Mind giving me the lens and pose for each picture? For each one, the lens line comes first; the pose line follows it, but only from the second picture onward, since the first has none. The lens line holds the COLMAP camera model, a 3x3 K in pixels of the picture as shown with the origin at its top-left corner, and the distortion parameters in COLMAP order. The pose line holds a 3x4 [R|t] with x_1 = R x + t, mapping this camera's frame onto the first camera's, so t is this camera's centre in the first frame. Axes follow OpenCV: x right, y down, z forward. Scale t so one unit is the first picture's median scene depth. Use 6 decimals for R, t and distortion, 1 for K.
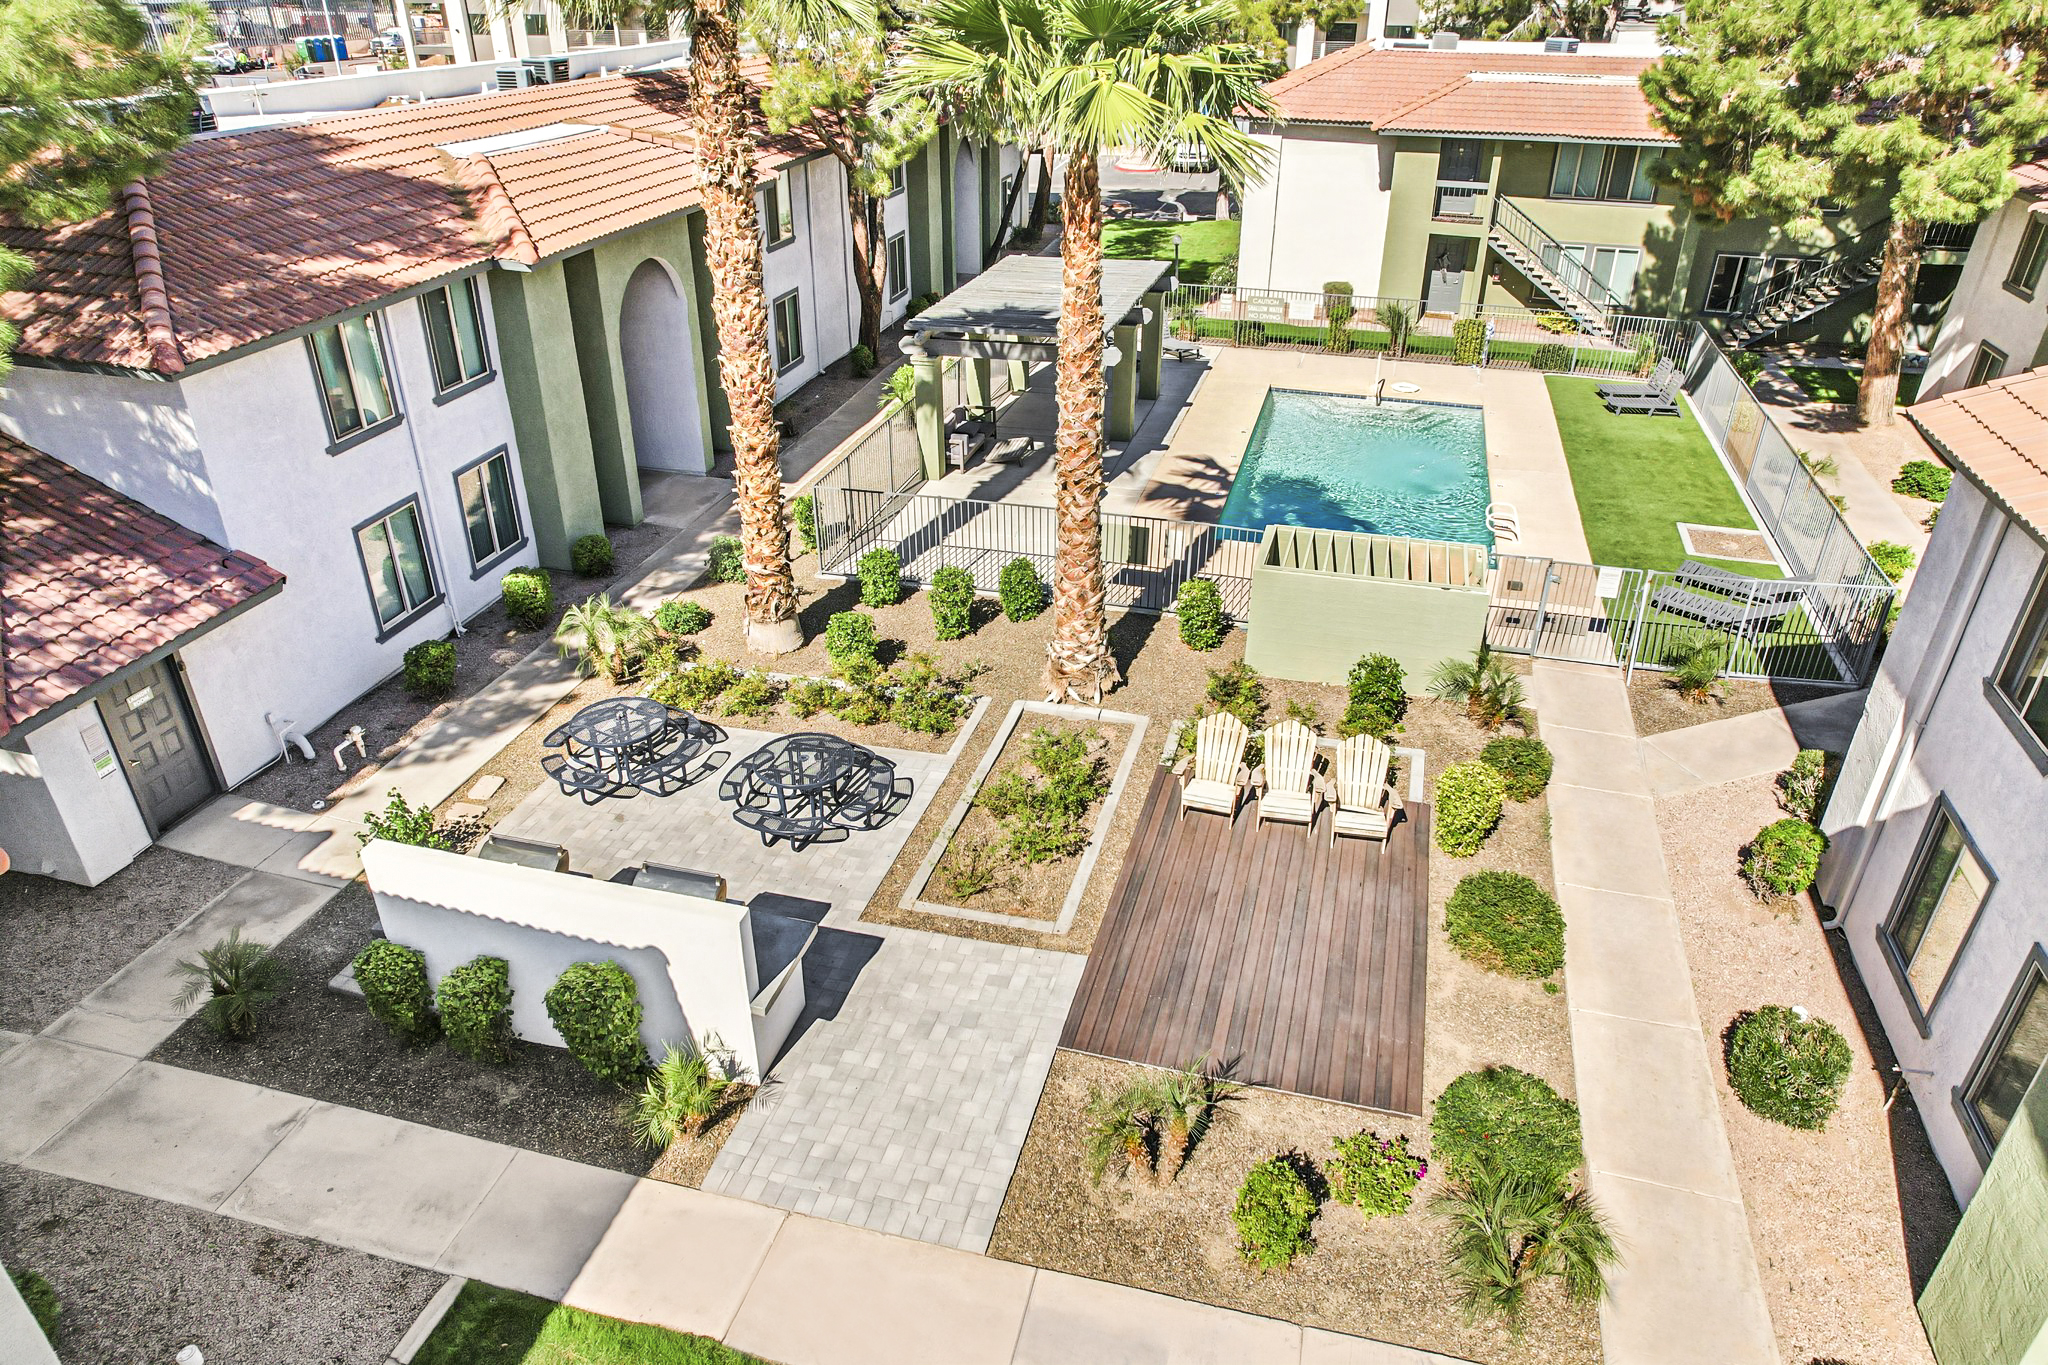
lens RADIAL K [[1302.1, 0, 1025.4], [0, 1302.1, 684.1], [0, 0, 1]] dist [-0.037121, 0.031222]
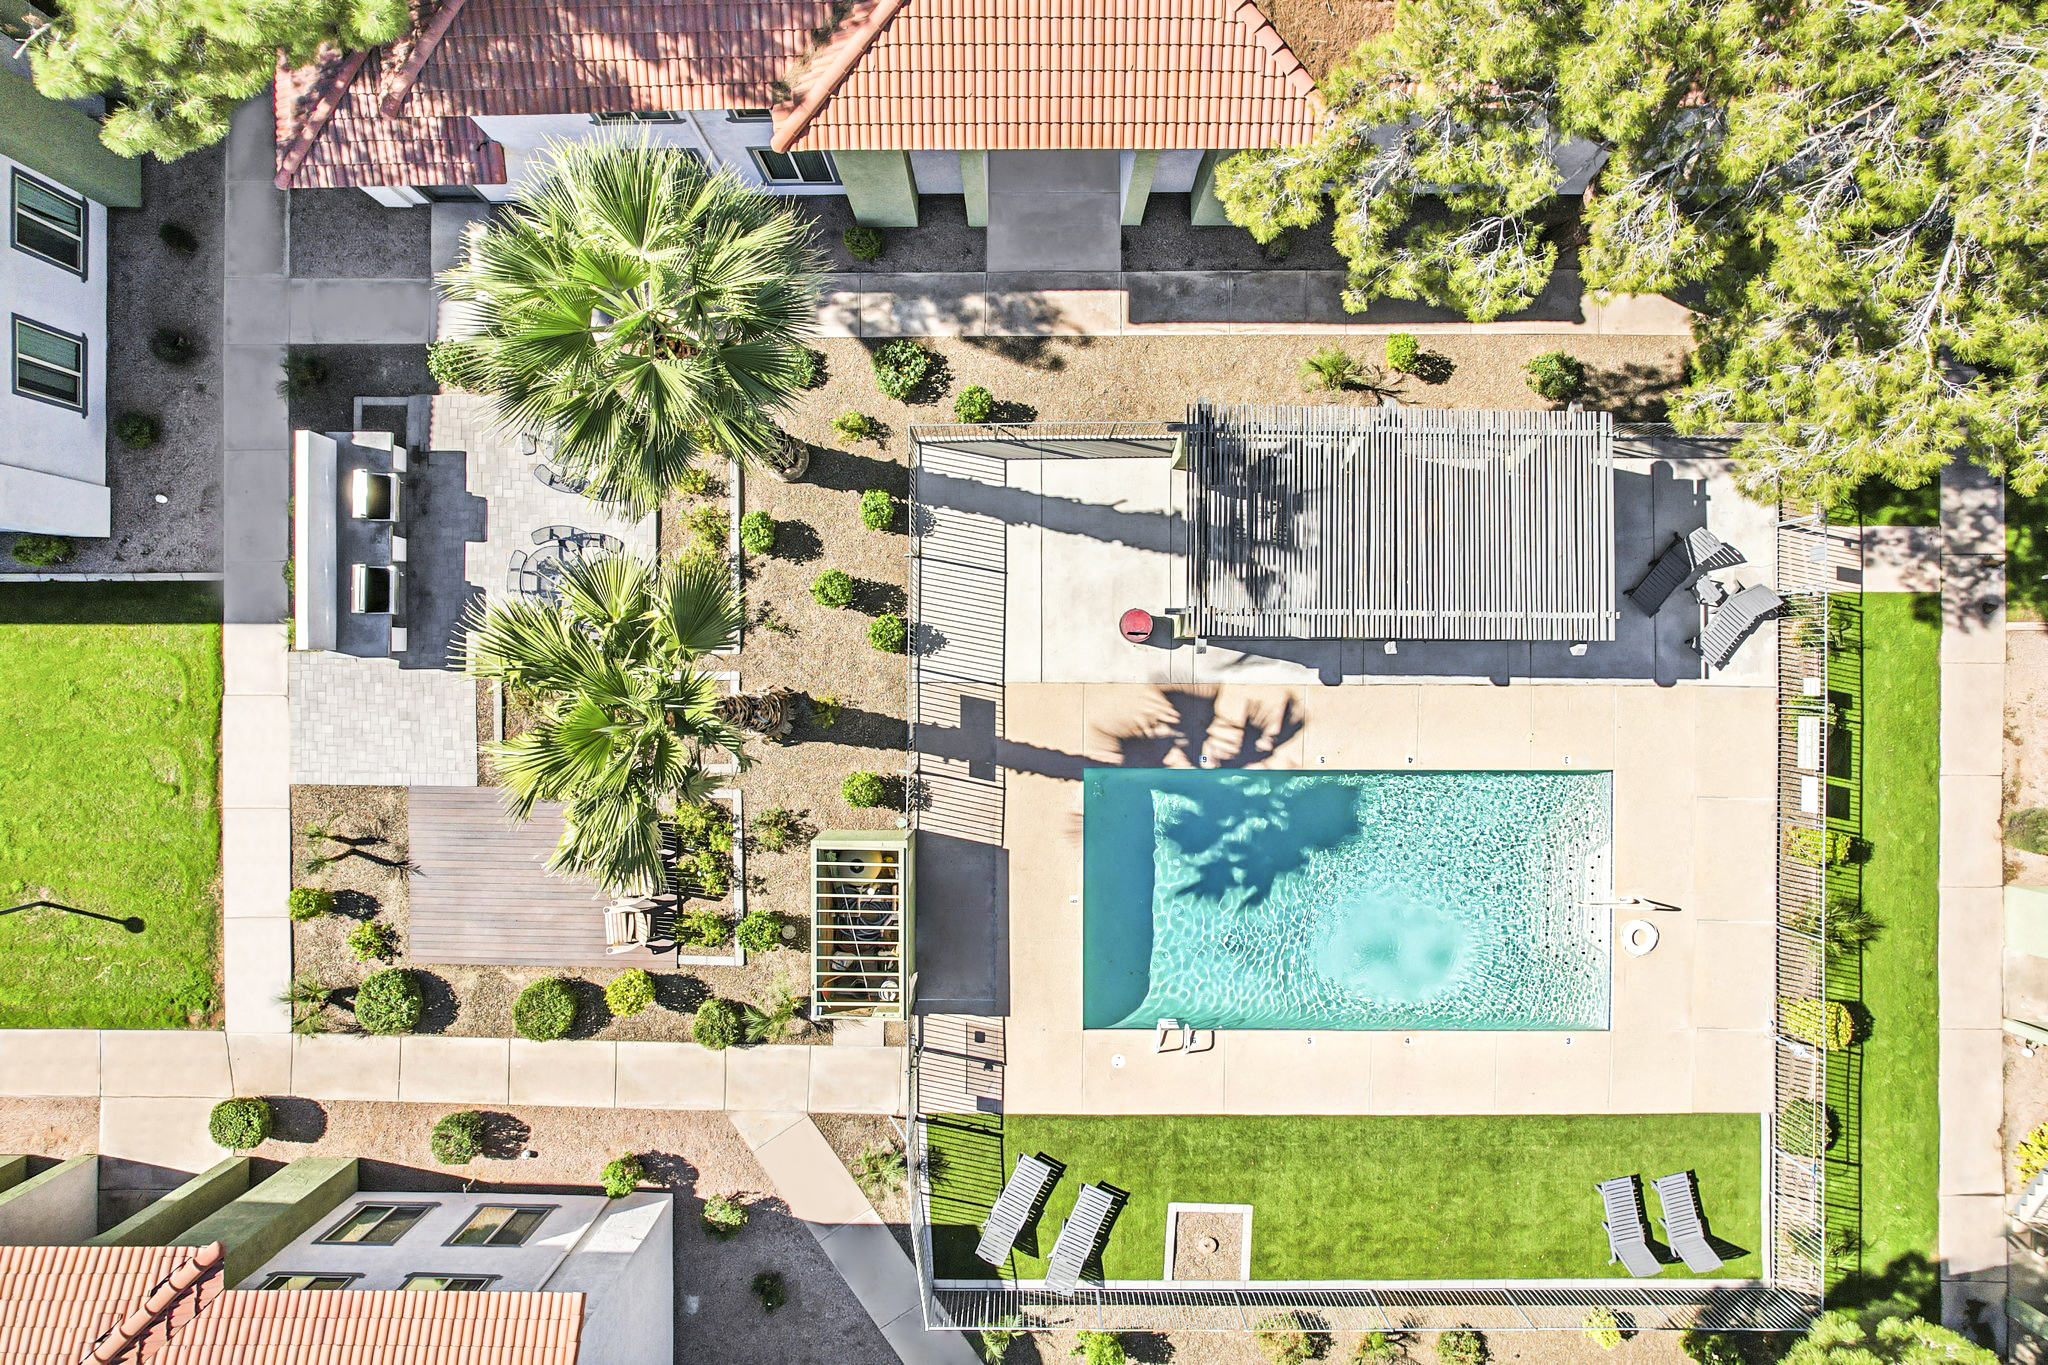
lens RADIAL K [[1302.1, 0, 1021.4], [0, 1302.1, 681.6], [0, 0, 1]] dist [-0.037121, 0.031222]
pose [[0.260651, 0.965346, -0.012986, 0.070738], [-0.469821, 0.138583, 0.871816, -0.958357], [0.843404, -0.221138, 0.489662, 0.430547]]
